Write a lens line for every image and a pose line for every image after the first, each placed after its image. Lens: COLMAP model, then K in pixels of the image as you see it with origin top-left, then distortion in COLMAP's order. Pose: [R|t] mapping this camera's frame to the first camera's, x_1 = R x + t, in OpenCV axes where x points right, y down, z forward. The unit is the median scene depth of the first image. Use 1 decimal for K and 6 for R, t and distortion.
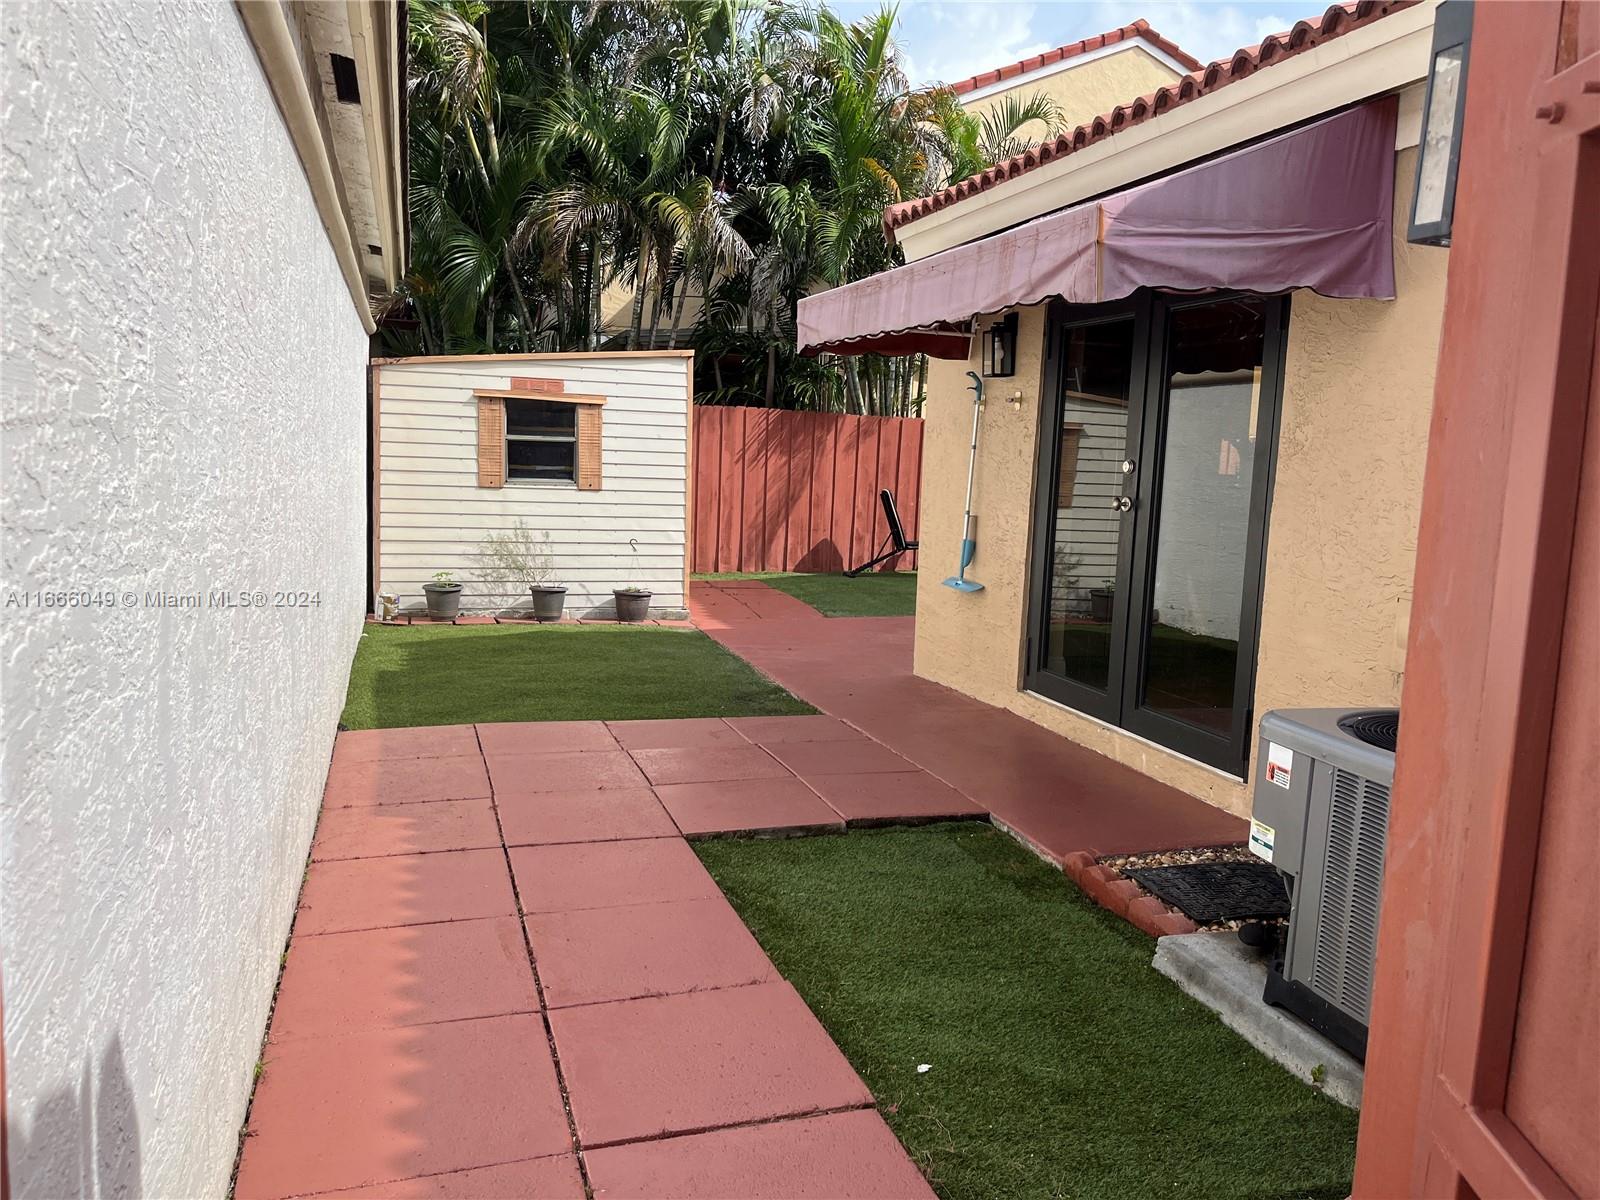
lens RADIAL K [[1214.0, 0, 792.5], [0, 1214.0, 599.4], [0, 0, 1]] dist [0.093621, -0.121962]
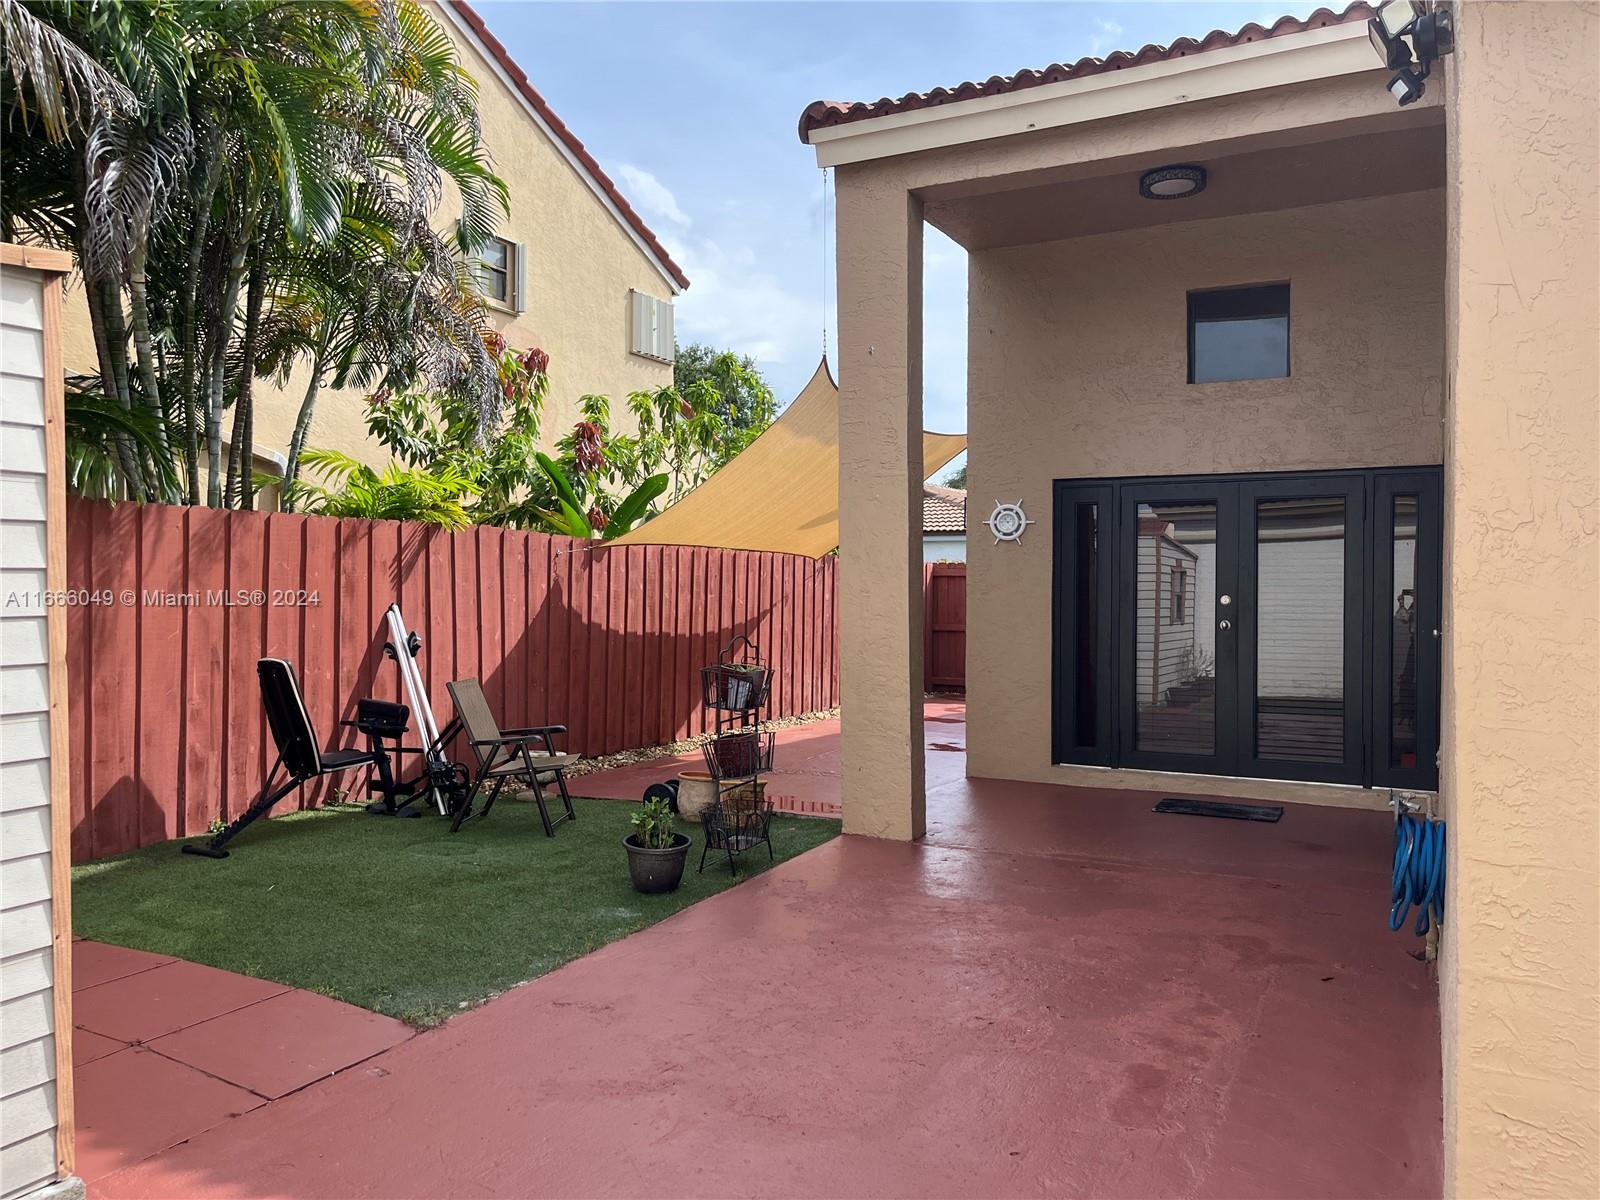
lens RADIAL K [[1211.5, 0, 783.4], [0, 1211.5, 594.6], [0, 0, 1]] dist [0.088944, -0.109678]
pose [[0.713364, -0.035370, 0.699901, -0.117717], [0.103438, 0.993101, -0.055241, -0.066575], [-0.693118, 0.111803, 0.712101, 0.491802]]
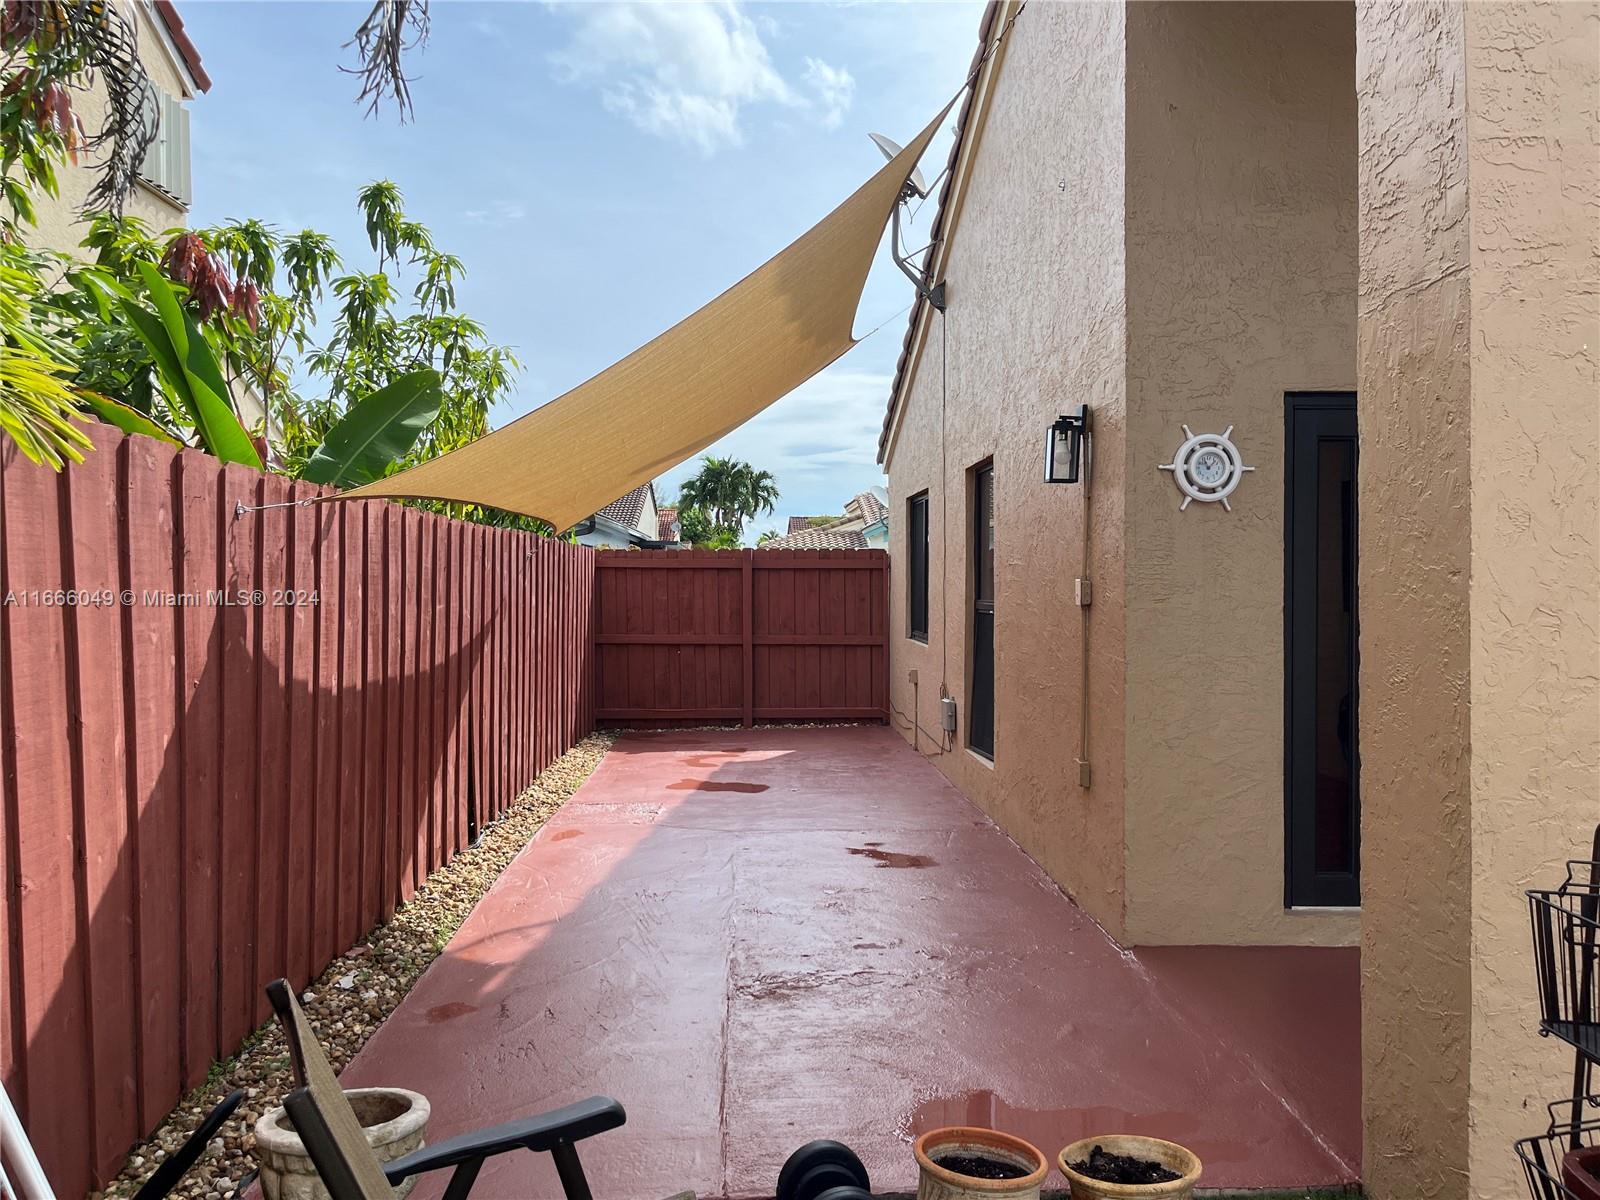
lens RADIAL K [[1214.4, 0, 799.3], [0, 1214.4, 597.7], [0, 0, 1]] dist [0.000555, -0.000325]
pose [[0.273681, -0.052179, 0.960404, 0.045858], [0.125267, 0.991956, 0.018197, -0.110111], [-0.953628, 0.115327, 0.278016, 0.866403]]
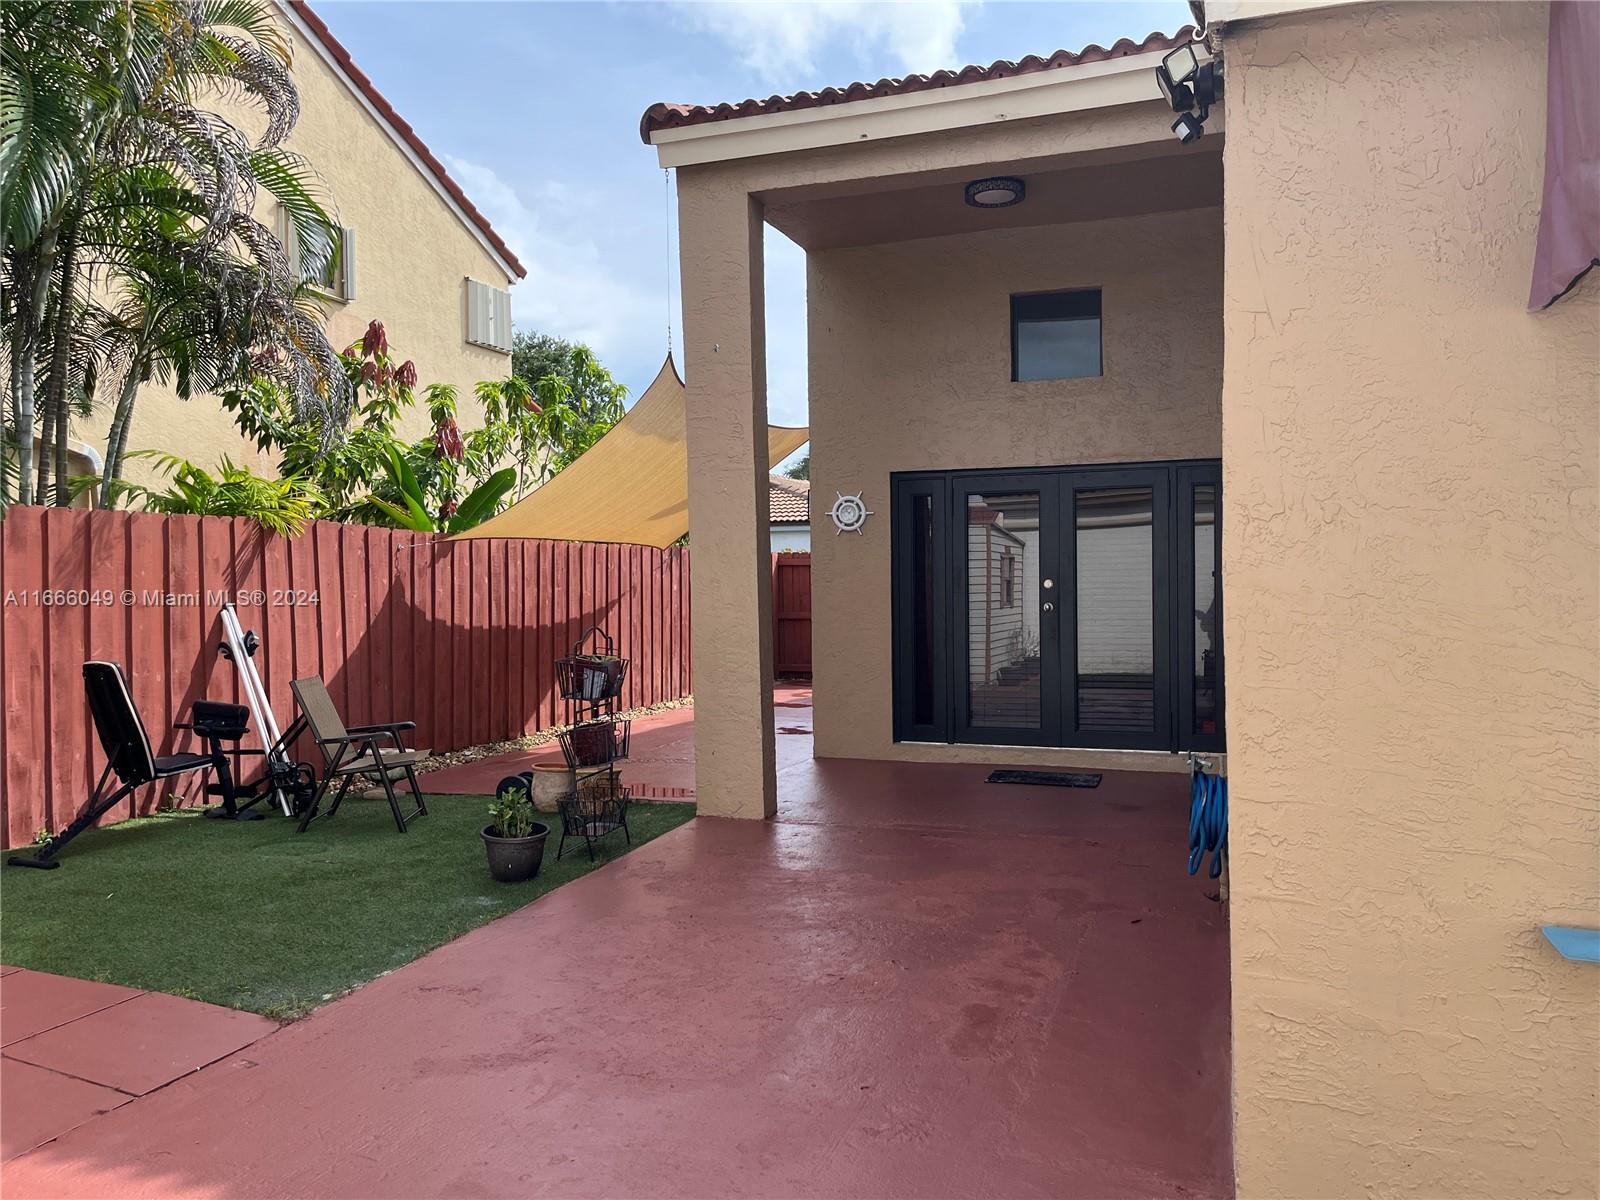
lens RADIAL K [[1214.0, 0, 792.5], [0, 1214.0, 599.4], [0, 0, 1]] dist [0.093621, -0.121962]
pose [[0.611074, -0.056235, 0.789573, -0.131857], [0.127151, 0.991494, -0.027790, -0.065940], [-0.781295, 0.117377, 0.613027, 0.482599]]
